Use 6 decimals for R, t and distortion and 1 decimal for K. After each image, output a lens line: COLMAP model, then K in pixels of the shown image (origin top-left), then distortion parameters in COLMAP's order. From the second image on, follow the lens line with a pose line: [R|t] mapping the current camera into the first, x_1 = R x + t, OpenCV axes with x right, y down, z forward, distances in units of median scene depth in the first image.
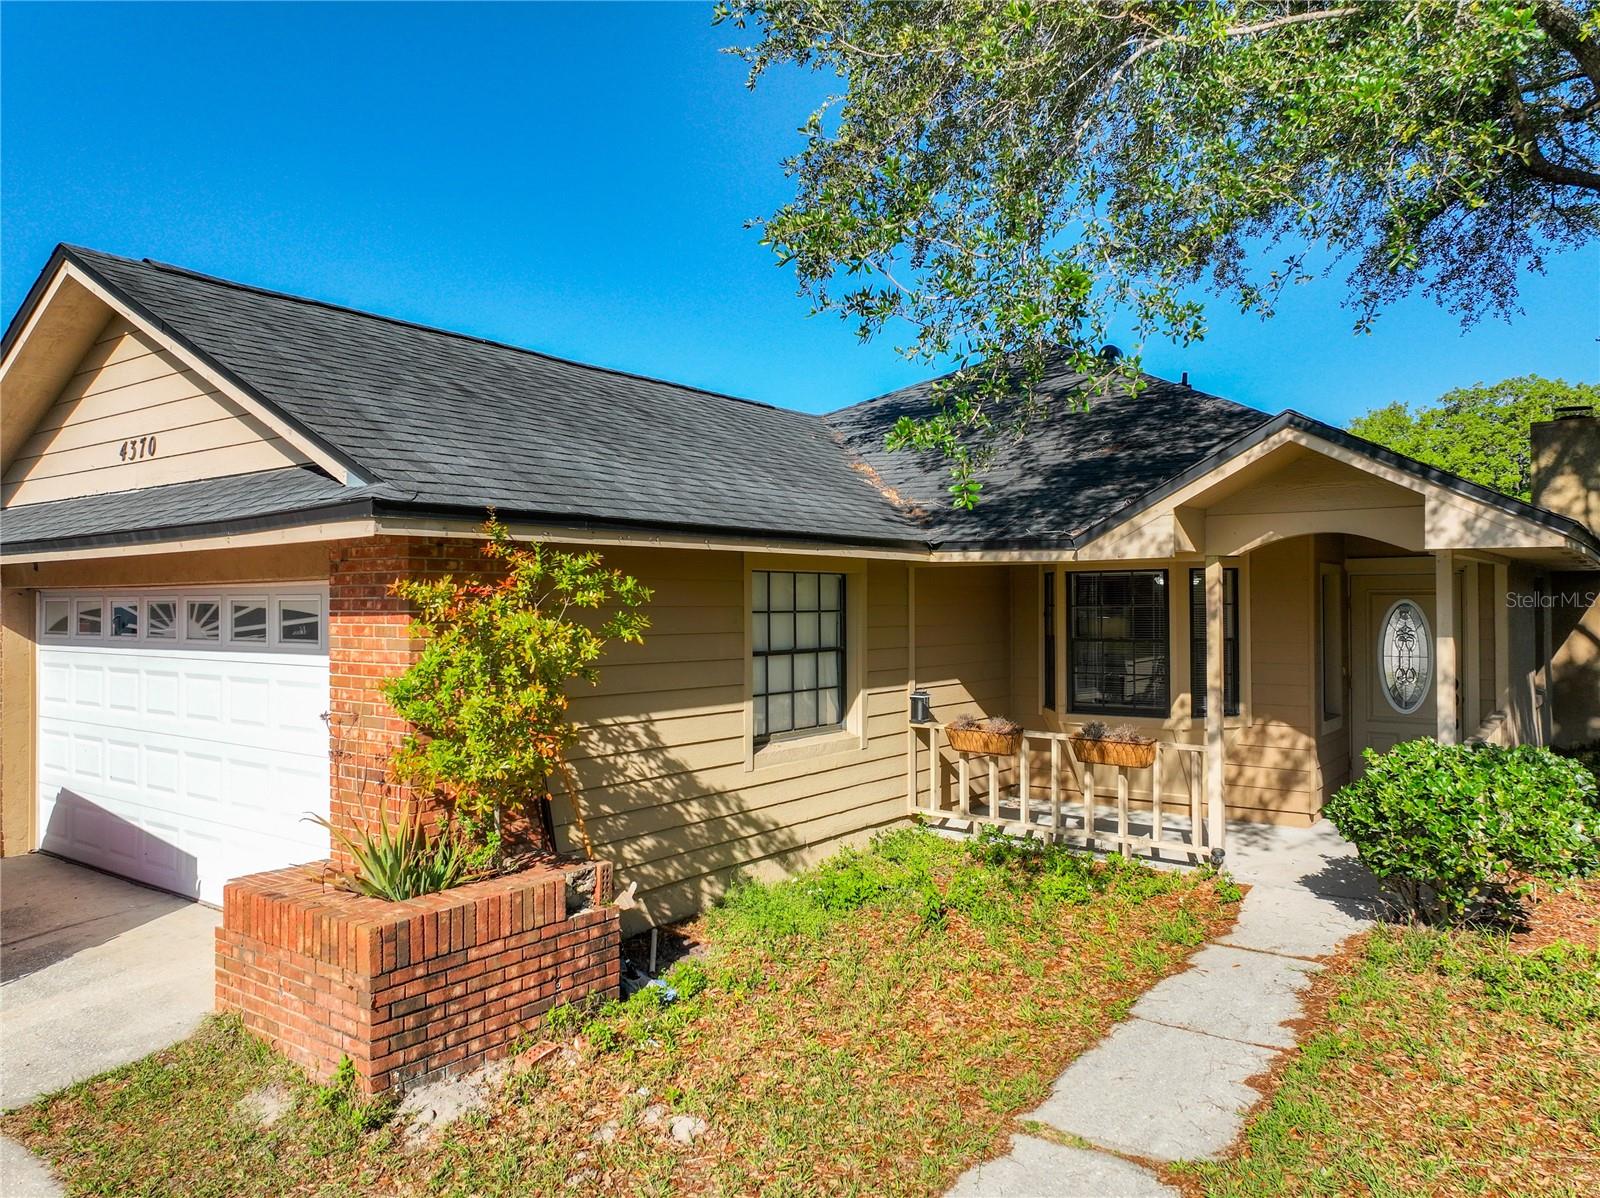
lens RADIAL K [[1119.8, 0, 803.9], [0, 1119.8, 607.2], [0, 0, 1]] dist [-0.000802, 0.004297]
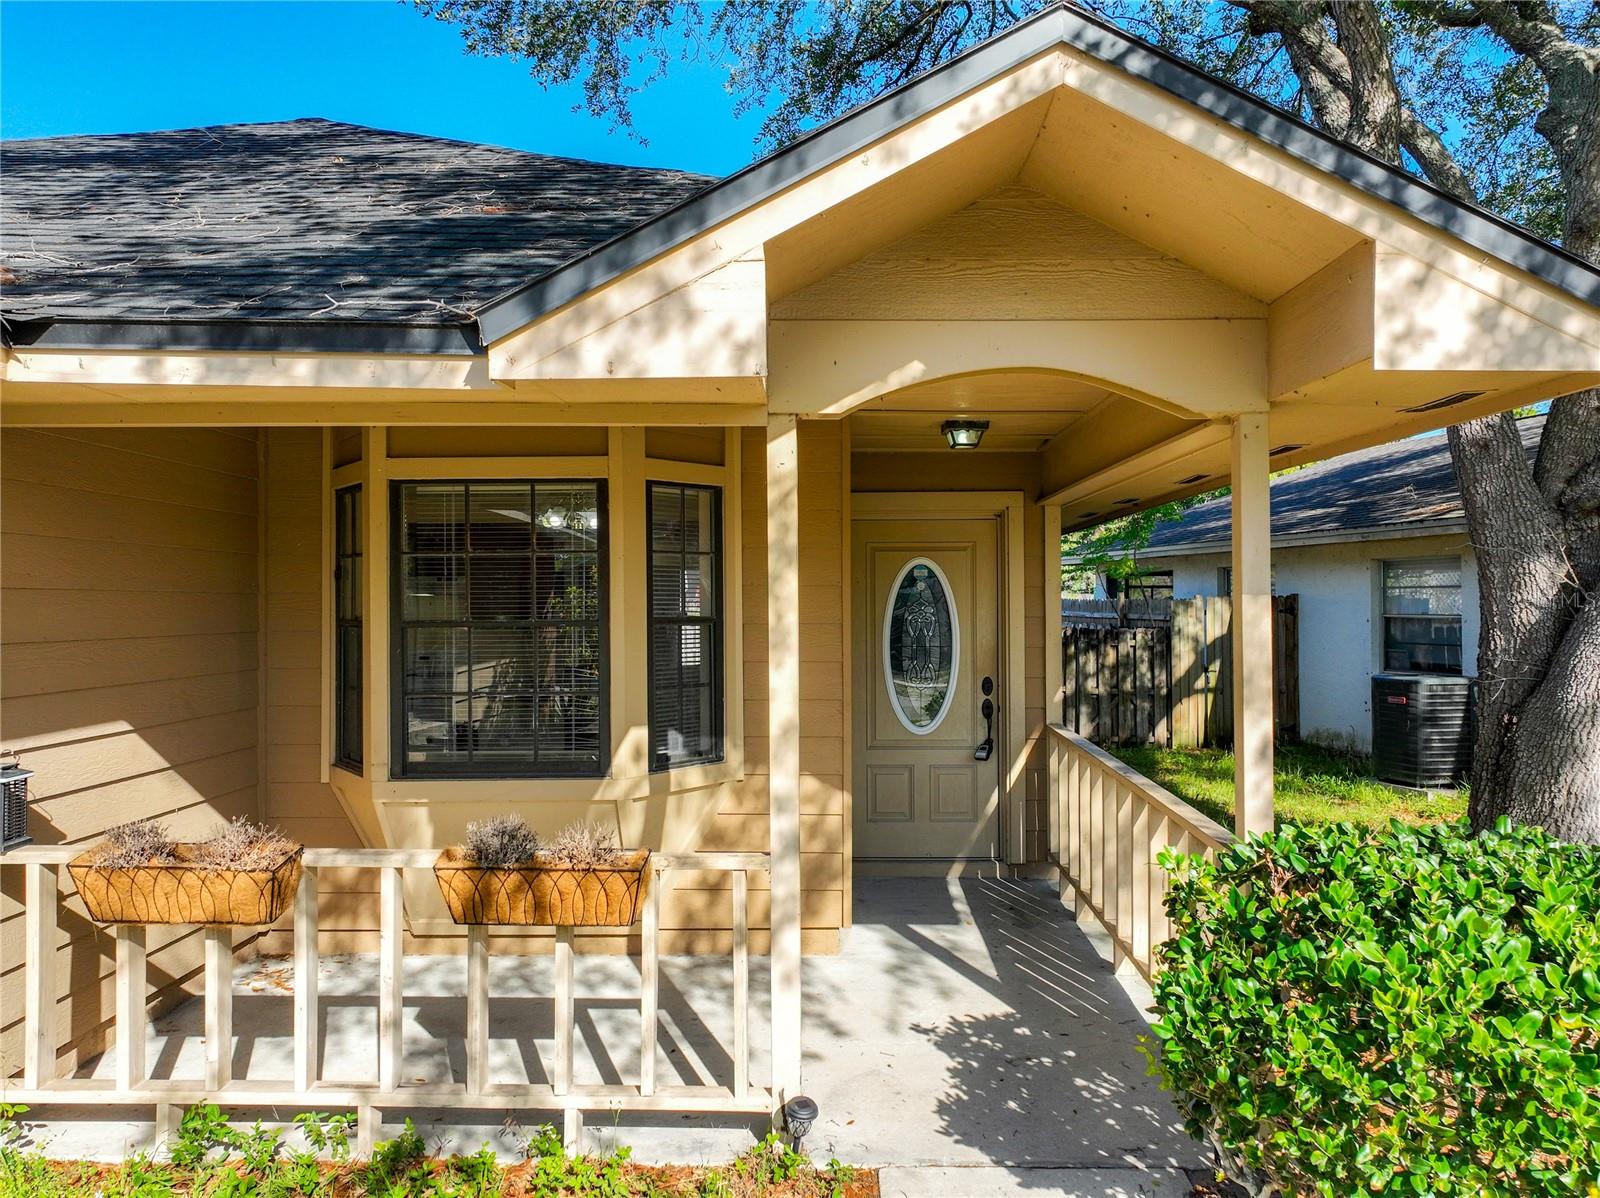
lens RADIAL K [[1119.8, 0, 803.9], [0, 1119.8, 607.2], [0, 0, 1]] dist [-0.000802, 0.004297]
pose [[0.785526, 0.005805, 0.618801, 0.084507], [-0.001228, 0.999969, -0.007823, 0.026873], [-0.618827, 0.005385, 0.785509, 0.557303]]
